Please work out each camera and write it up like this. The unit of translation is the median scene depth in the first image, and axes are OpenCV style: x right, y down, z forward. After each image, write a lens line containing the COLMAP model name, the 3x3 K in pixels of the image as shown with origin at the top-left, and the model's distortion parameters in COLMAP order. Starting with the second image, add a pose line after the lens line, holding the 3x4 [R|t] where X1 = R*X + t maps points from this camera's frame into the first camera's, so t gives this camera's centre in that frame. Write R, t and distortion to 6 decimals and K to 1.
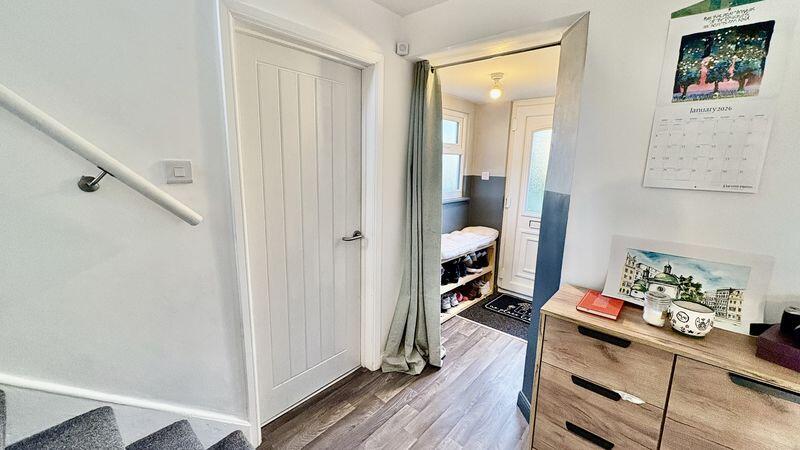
lens RADIAL K [[321.6, 0, 400.0], [0, 321.6, 225.0], [0, 0, 1]] dist [-0.000695, -0.000100]
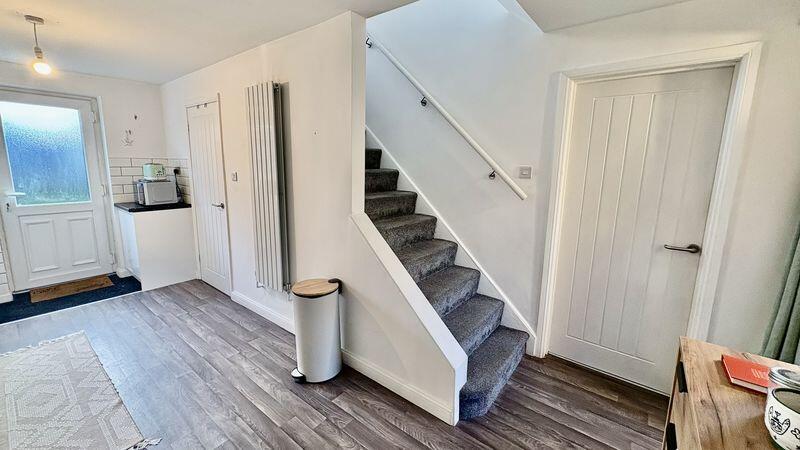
lens RADIAL K [[321.6, 0, 400.0], [0, 321.6, 225.0], [0, 0, 1]] dist [-0.000695, -0.000100]
pose [[0.054075, 0.165017, -0.984807, 0.868899], [-0.217137, 0.964593, 0.149707, 0.011216], [0.974642, 0.205743, 0.087991, 0.109605]]
